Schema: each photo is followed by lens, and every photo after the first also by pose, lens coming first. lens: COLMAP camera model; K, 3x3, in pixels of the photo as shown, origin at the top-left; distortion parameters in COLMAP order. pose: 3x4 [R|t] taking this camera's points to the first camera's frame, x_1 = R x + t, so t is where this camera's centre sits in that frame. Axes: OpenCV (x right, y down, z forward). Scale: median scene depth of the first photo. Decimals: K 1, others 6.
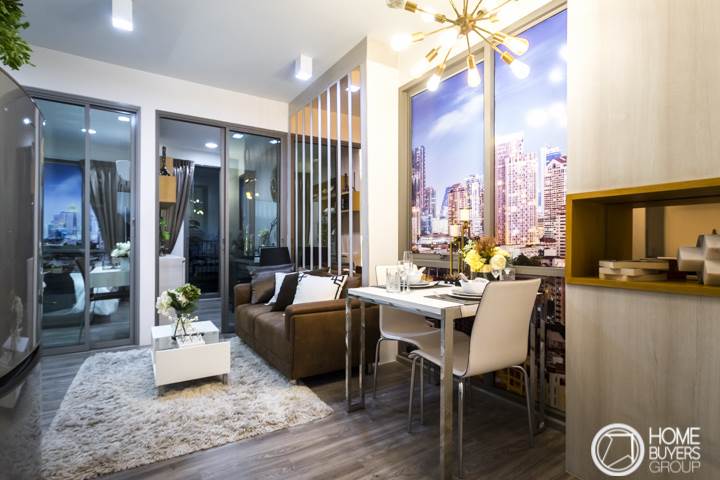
lens RADIAL K [[360.2, 0, 355.4], [0, 360.2, 243.3], [0, 0, 1]] dist [-0.005244, -0.000863]
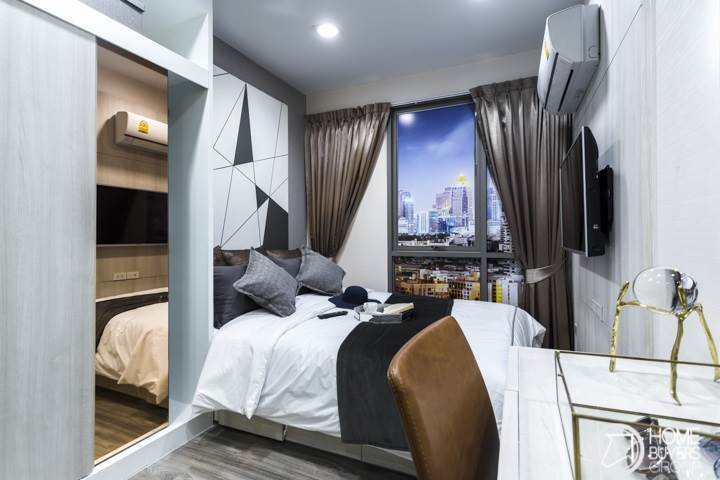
lens RADIAL K [[360.2, 0, 356.1], [0, 360.2, 238.3], [0, 0, 1]] dist [-0.005244, -0.000863]
pose [[0.530180, -0.004621, -0.847873, -0.390111], [0.006734, 0.999977, -0.001238, -0.005660], [0.847858, -0.005053, 0.530199, 0.551659]]
